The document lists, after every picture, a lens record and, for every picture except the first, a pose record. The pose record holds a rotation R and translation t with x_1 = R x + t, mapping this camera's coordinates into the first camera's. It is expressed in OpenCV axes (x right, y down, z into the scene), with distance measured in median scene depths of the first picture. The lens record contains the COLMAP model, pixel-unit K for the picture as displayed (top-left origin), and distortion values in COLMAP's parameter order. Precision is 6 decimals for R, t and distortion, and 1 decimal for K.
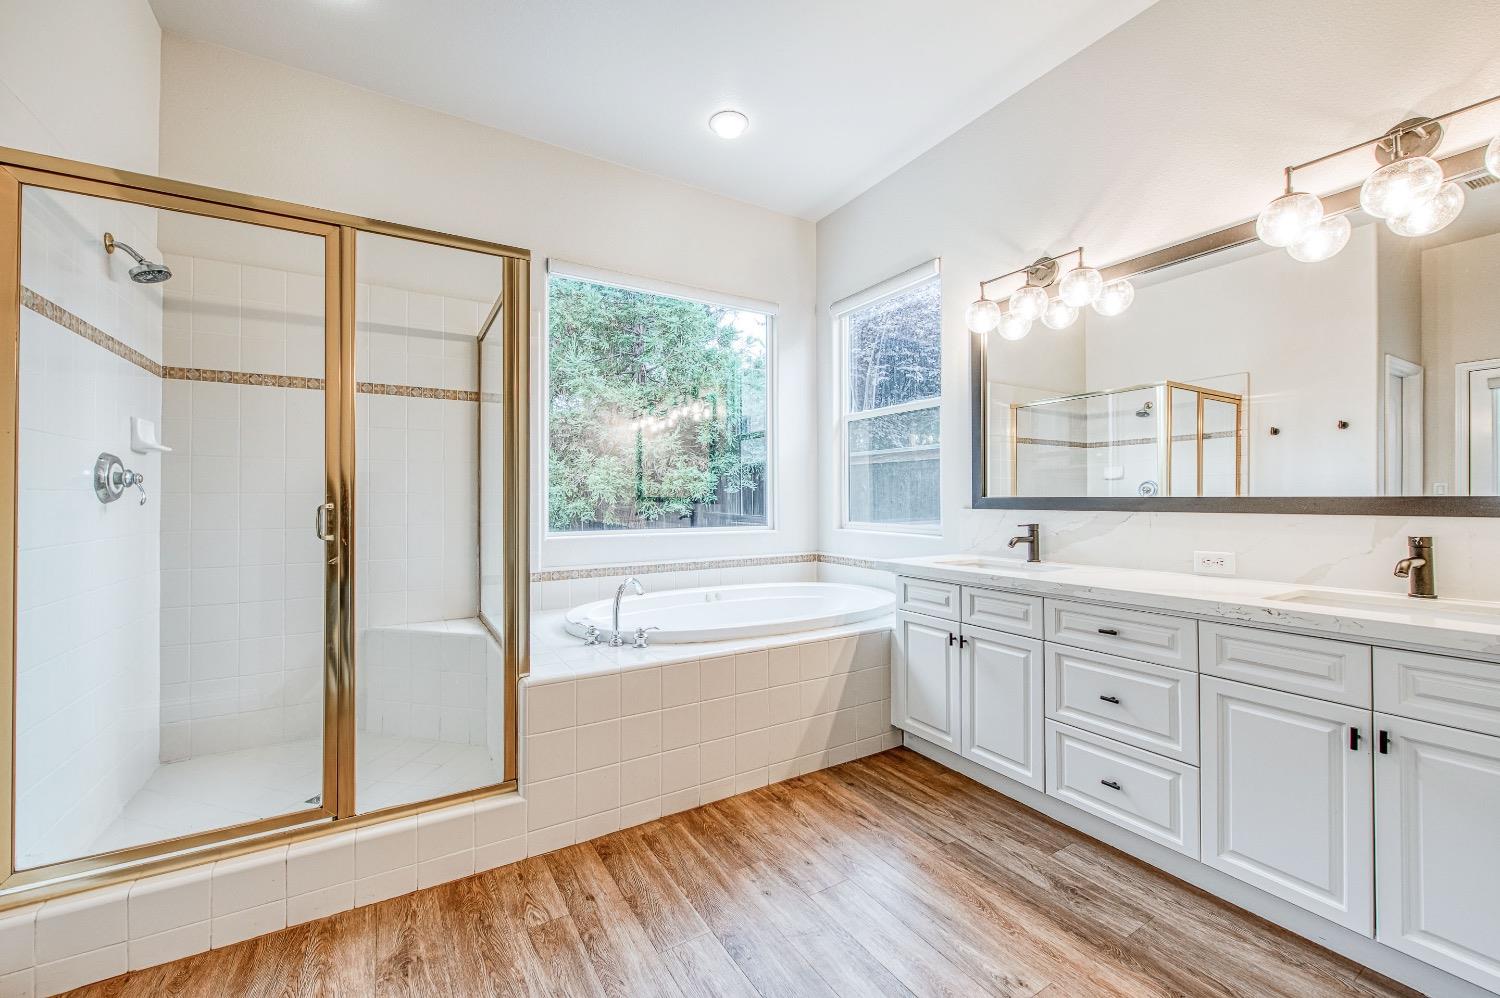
lens RADIAL K [[582.0, 0, 751.9], [0, 582.0, 509.8], [0, 0, 1]] dist [-0.001719, -0.002795]
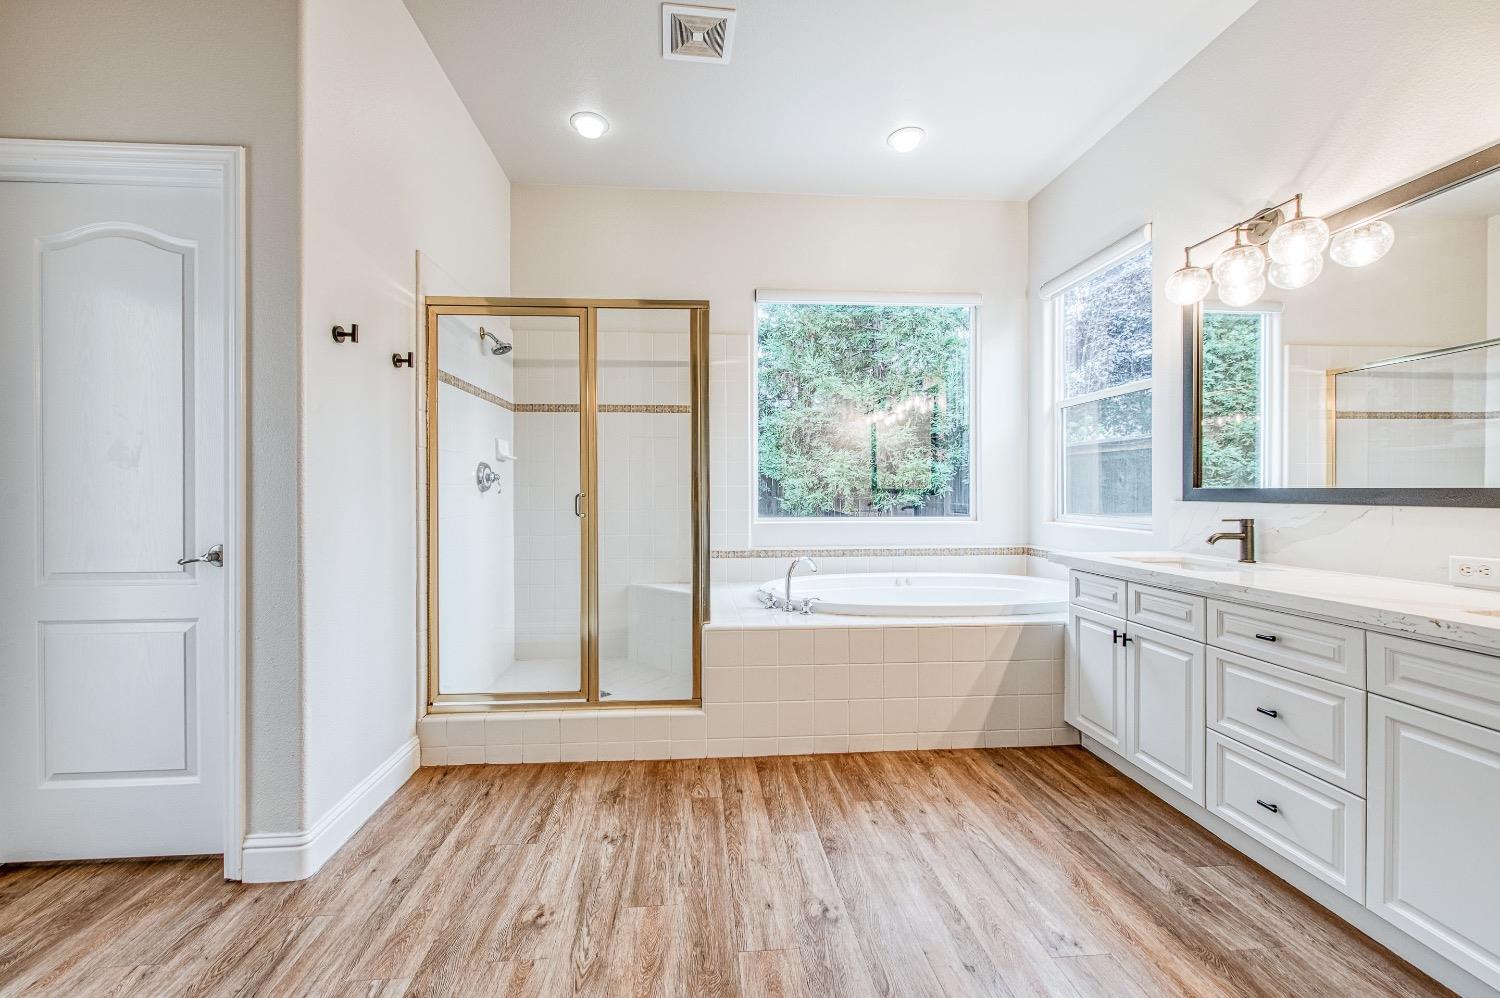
lens RADIAL K [[582.0, 0, 751.9], [0, 582.0, 509.8], [0, 0, 1]] dist [-0.001719, -0.002795]
pose [[0.901183, 0.015109, -0.433175, 0.238941], [-0.008236, 0.999809, 0.017739, 0.001779], [0.433360, -0.012418, 0.901135, -0.134627]]
